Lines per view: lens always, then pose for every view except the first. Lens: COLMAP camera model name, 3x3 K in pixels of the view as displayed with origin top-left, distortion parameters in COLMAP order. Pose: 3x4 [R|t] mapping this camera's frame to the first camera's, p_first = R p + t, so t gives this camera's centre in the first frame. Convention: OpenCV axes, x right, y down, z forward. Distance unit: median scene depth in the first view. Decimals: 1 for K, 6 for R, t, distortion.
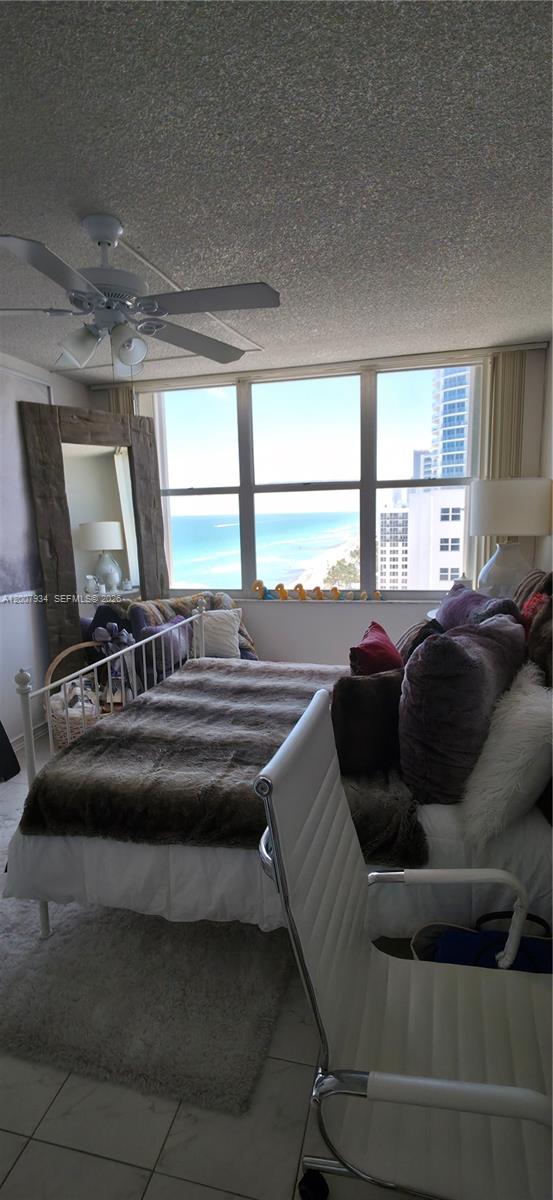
lens RADIAL K [[567.8, 0, 279.0], [0, 567.8, 596.2], [0, 0, 1]] dist [0.006708, -0.000683]
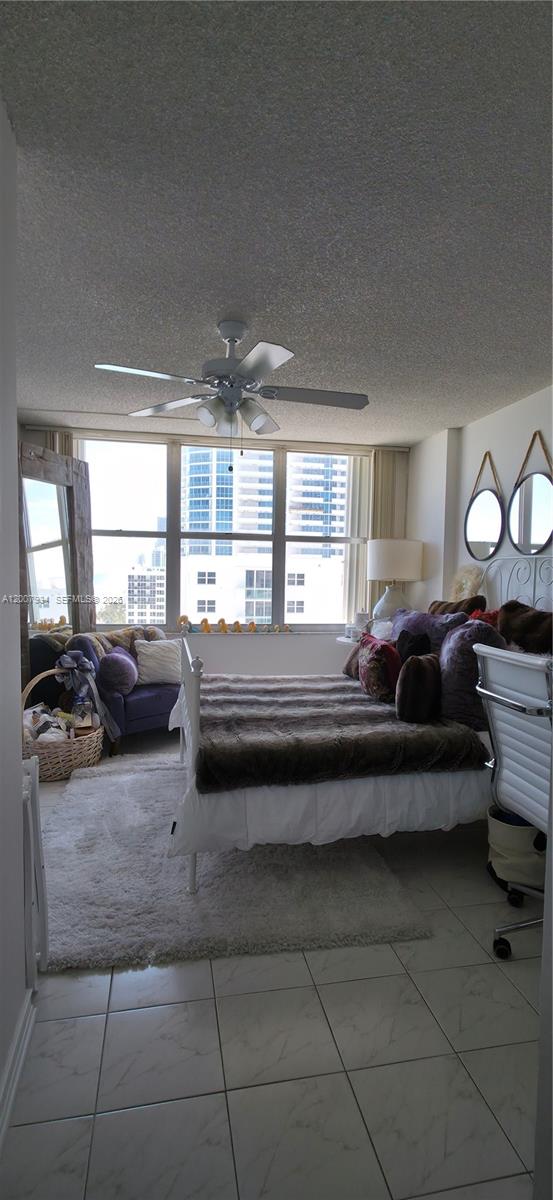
lens RADIAL K [[567.8, 0, 270.0], [0, 567.8, 596.6], [0, 0, 1]] dist [0.006708, -0.000683]
pose [[0.907122, 0.026607, 0.420025, -0.372051], [0.019924, 0.994166, -0.106005, 0.059676], [-0.420395, 0.104528, 0.901300, -0.086663]]
